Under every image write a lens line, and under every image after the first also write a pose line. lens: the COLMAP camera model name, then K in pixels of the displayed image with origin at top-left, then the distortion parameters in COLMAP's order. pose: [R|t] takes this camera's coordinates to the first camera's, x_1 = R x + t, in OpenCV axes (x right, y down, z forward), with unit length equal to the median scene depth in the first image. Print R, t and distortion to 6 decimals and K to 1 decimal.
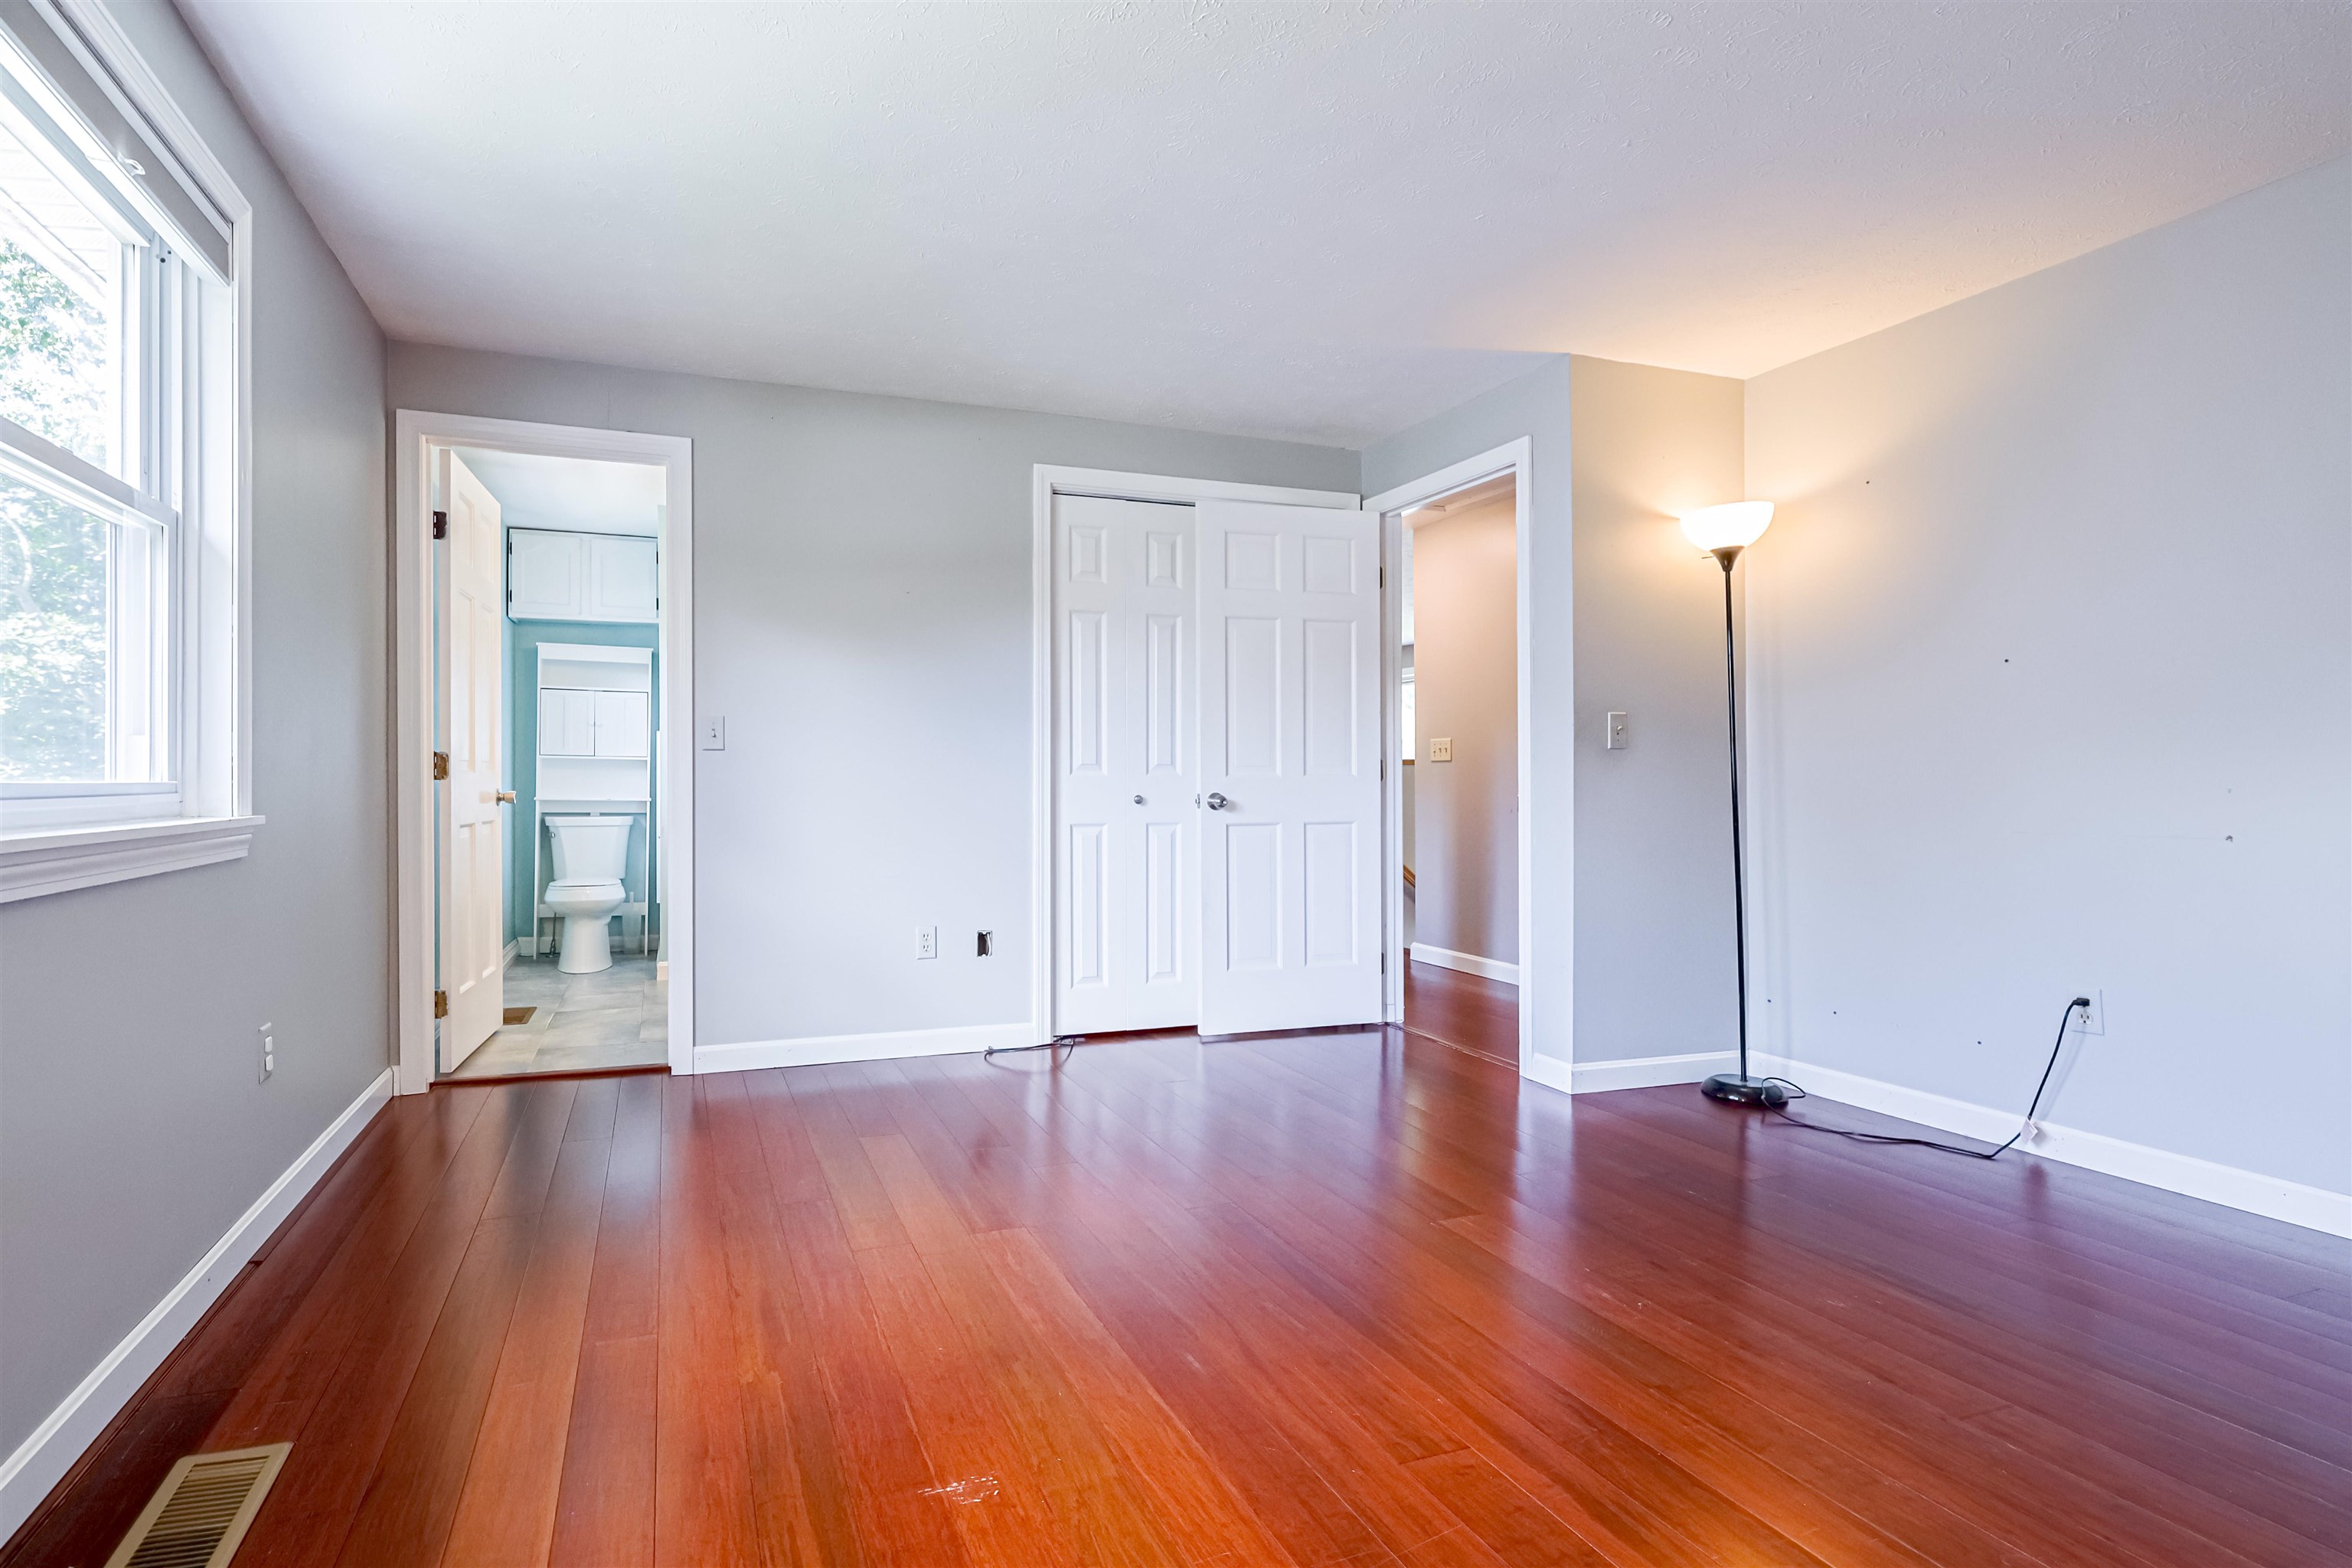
lens RADIAL K [[1101.9, 0, 1062.5], [0, 1101.9, 774.2], [0, 0, 1]] dist [-0.002691, -0.000424]
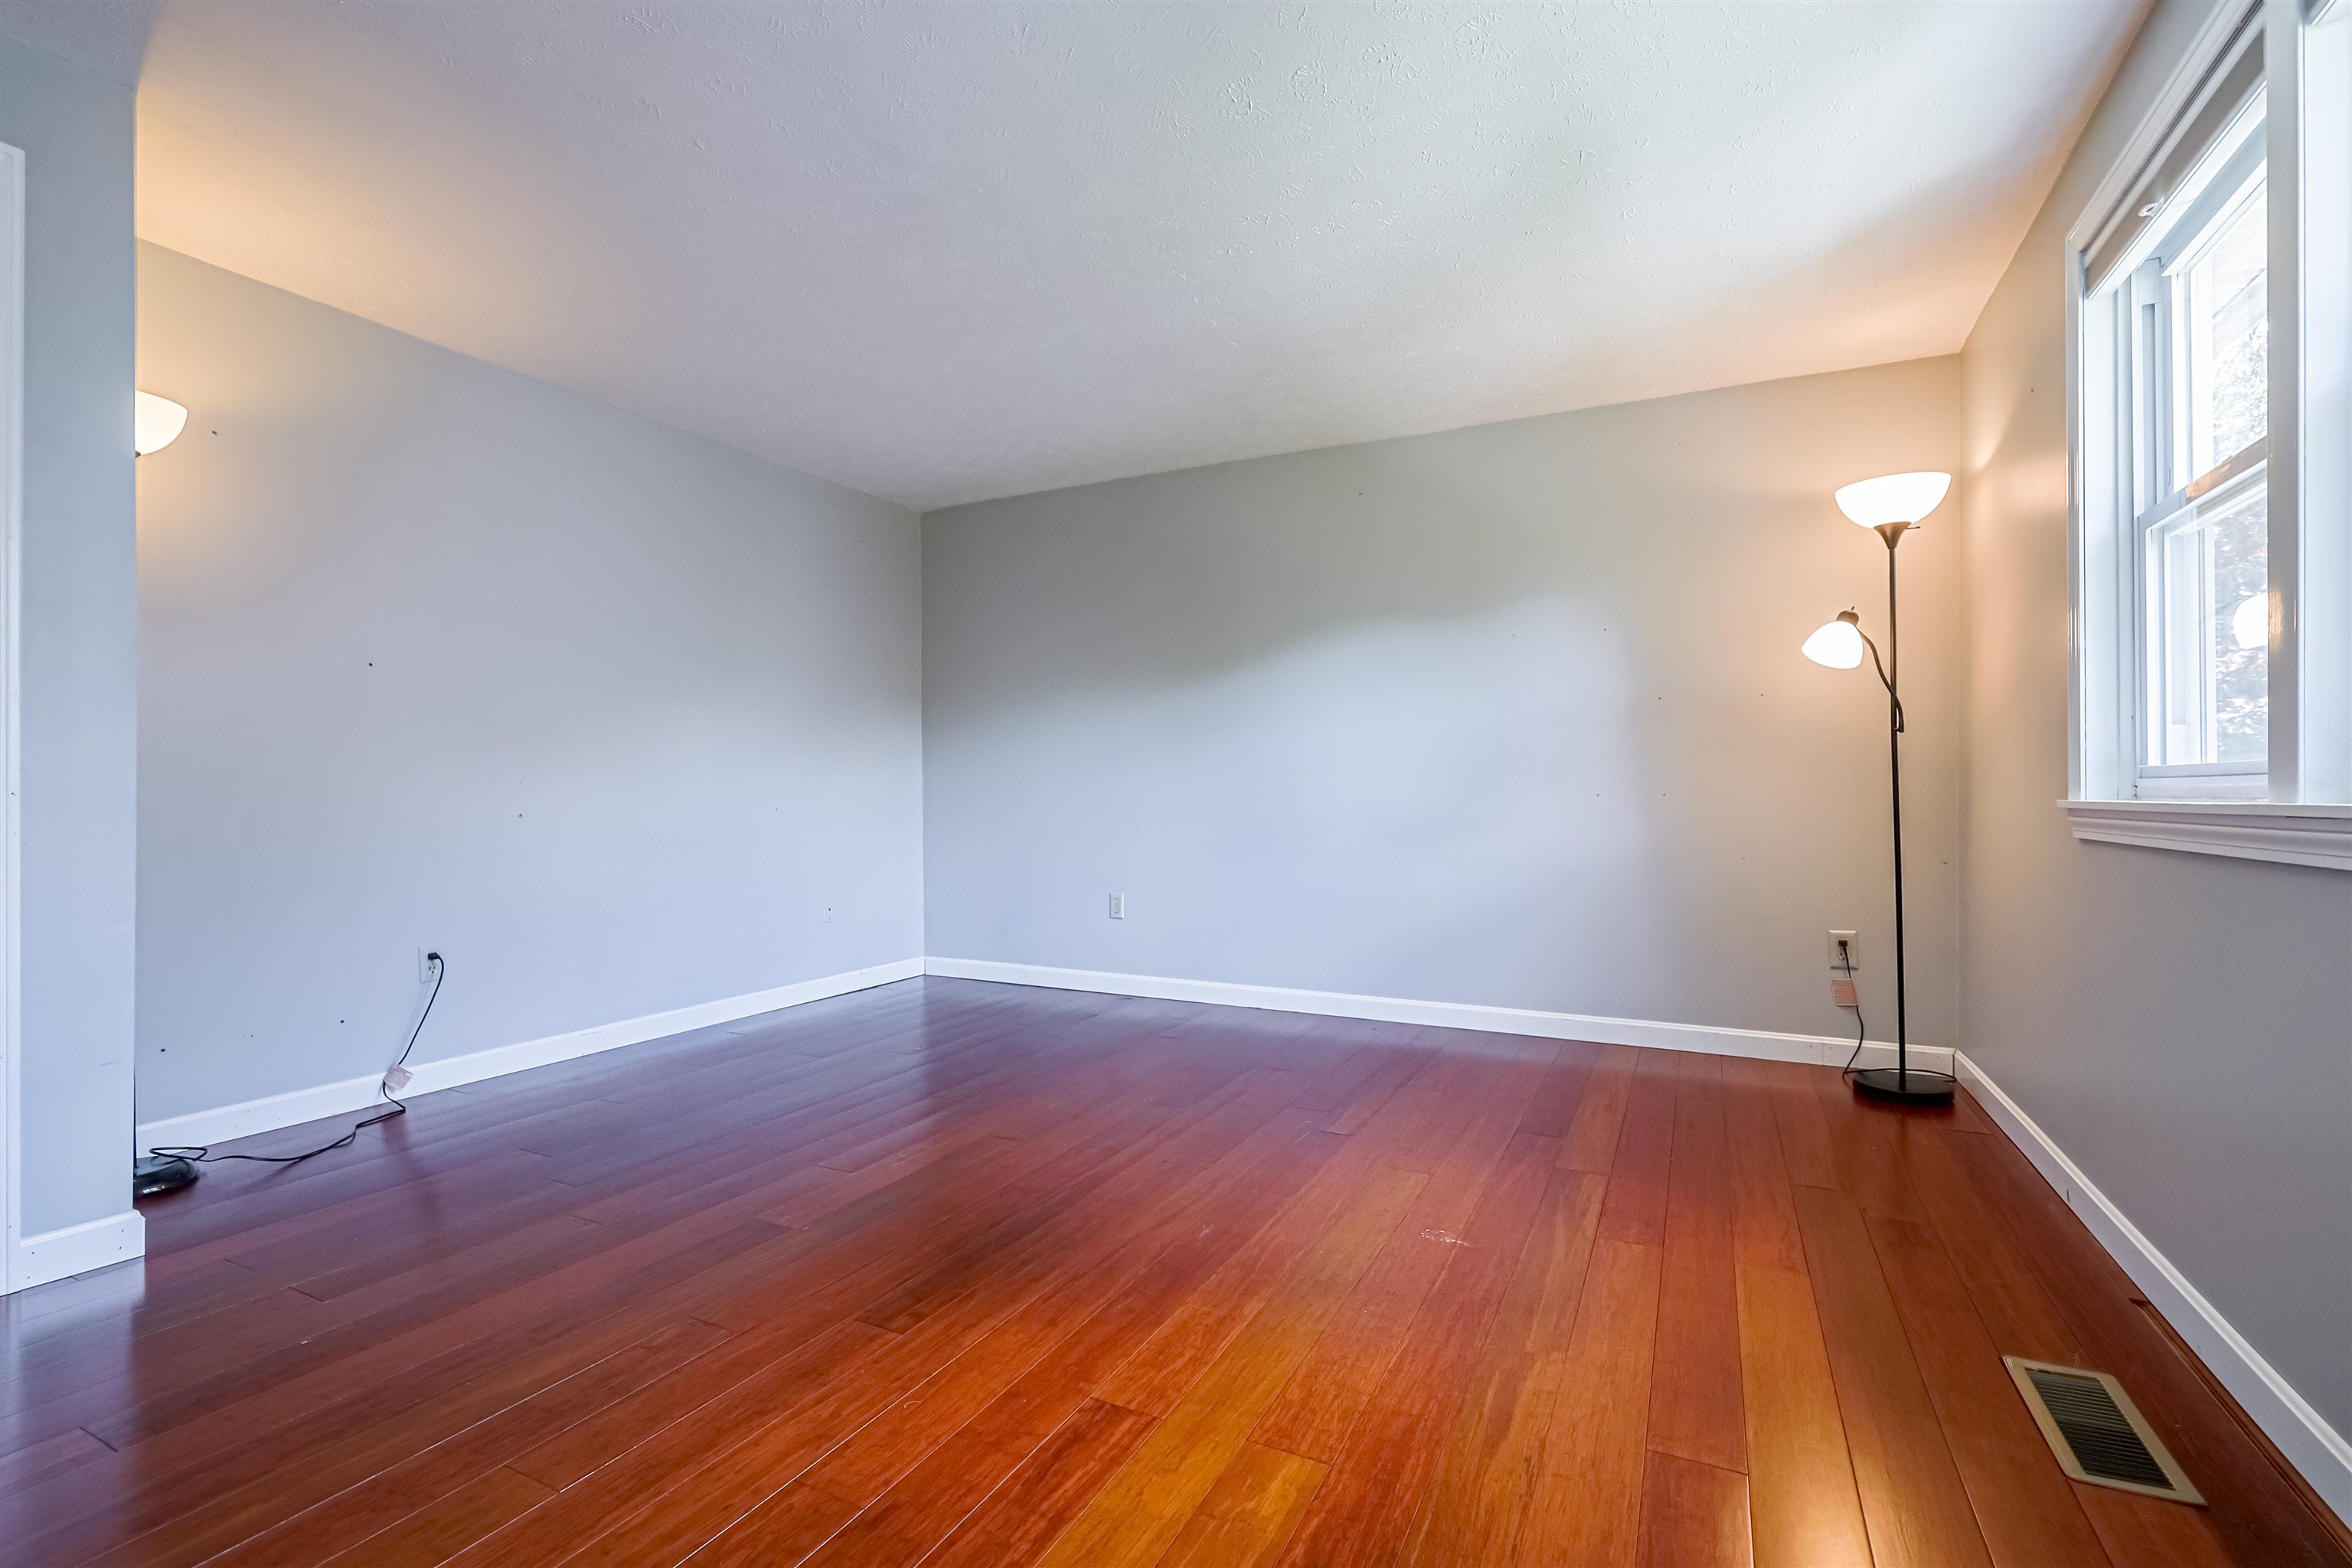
lens RADIAL K [[1057.5, 0, 1174.0], [0, 1057.5, 782.9], [0, 0, 1]] dist [-0.001246, -0.000176]
pose [[-0.713305, 0.004651, 0.700838, -0.315281], [-0.006853, 0.999884, -0.013611, 0.021795], [-0.700820, -0.014512, -0.713191, 0.865425]]
